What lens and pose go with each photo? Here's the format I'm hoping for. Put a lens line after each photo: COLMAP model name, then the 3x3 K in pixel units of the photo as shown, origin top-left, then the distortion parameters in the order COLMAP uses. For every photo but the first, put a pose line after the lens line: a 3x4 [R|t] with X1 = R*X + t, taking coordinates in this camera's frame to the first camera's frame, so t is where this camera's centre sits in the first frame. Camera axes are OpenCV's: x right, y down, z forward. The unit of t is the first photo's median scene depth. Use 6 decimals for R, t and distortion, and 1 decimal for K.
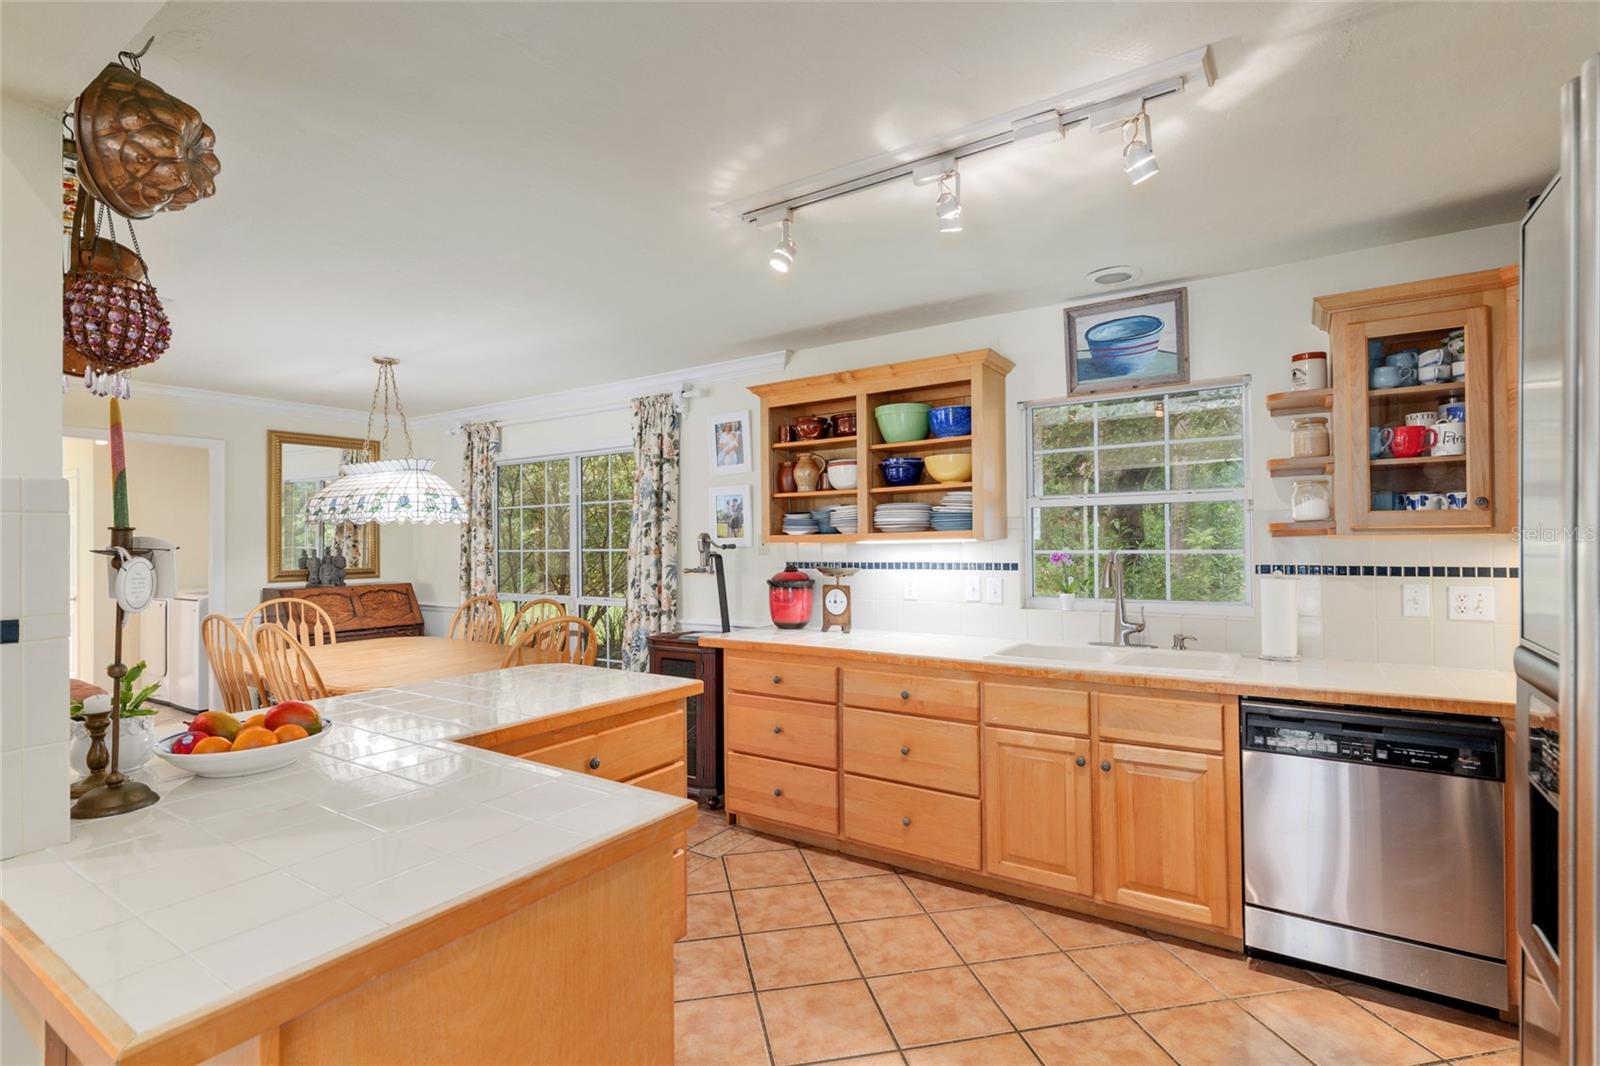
lens RADIAL K [[744.6, 0, 776.7], [0, 744.6, 537.0], [0, 0, 1]] dist [-0.003862, -0.000067]
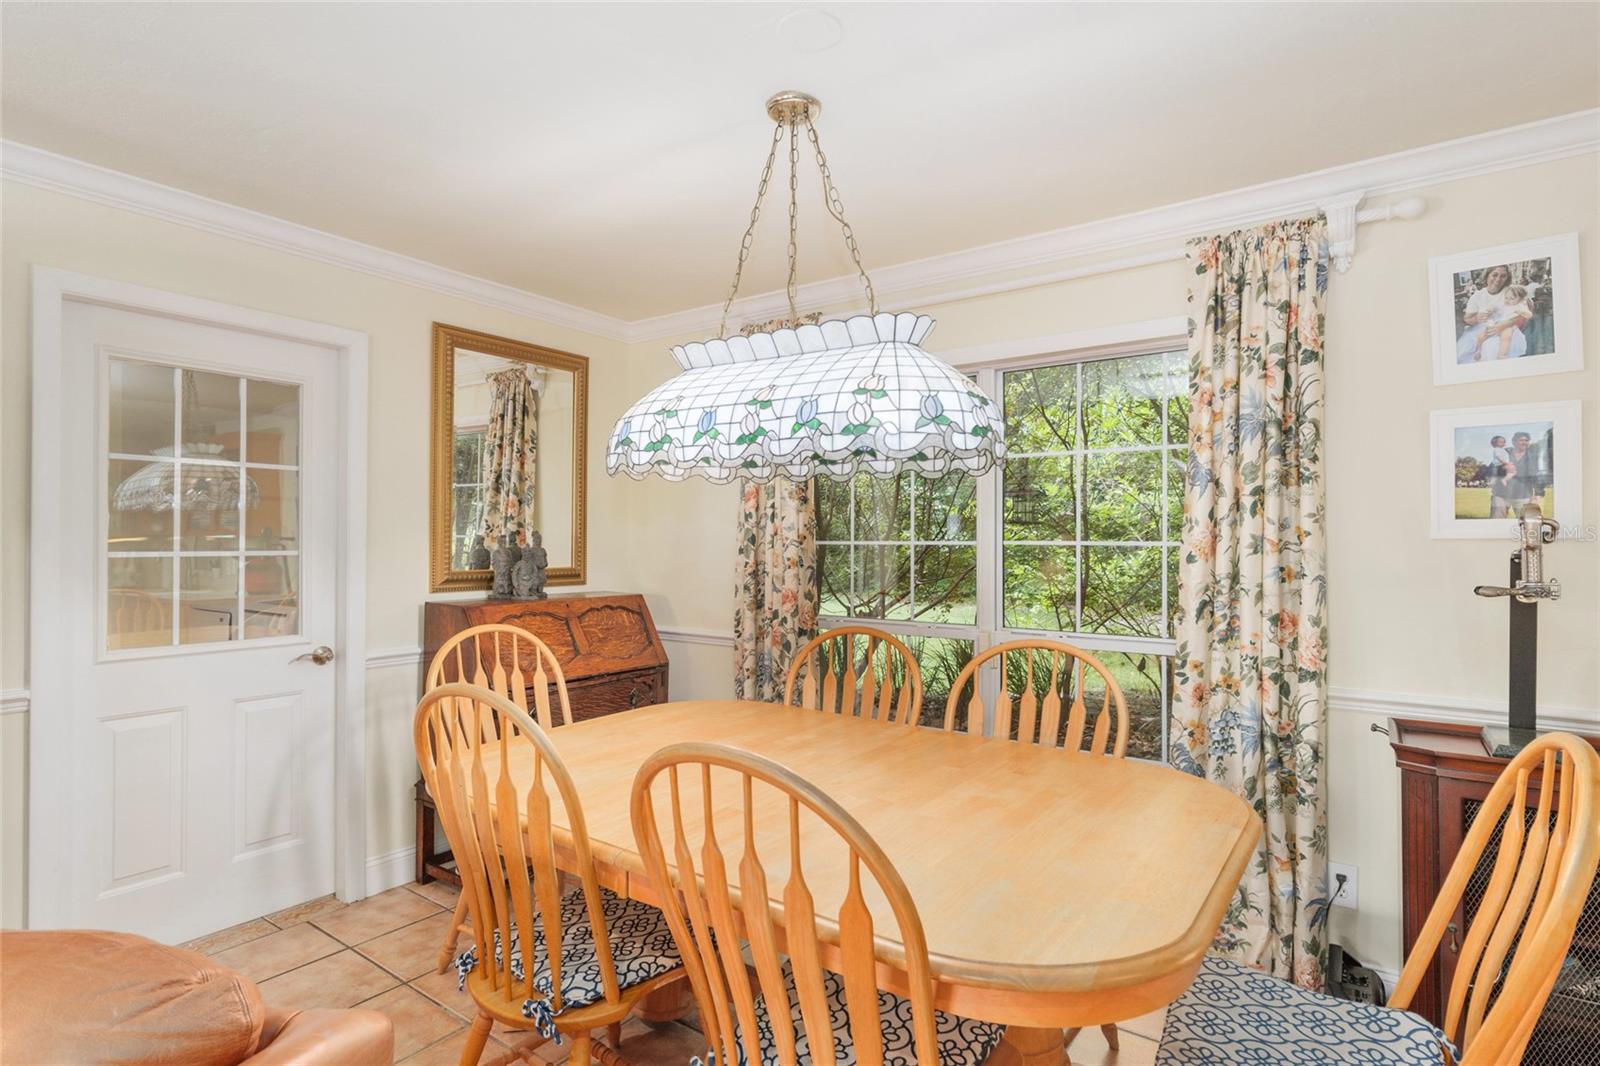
lens RADIAL K [[838.0, 0, 799.2], [0, 838.0, 536.1], [0, 0, 1]] dist [0.001743, -0.001721]
pose [[0.999018, 0.014151, -0.041989, -0.434013], [-0.014136, 0.999900, 0.000642, 0.016554], [0.041993, -0.000047, 0.999118, 0.430957]]
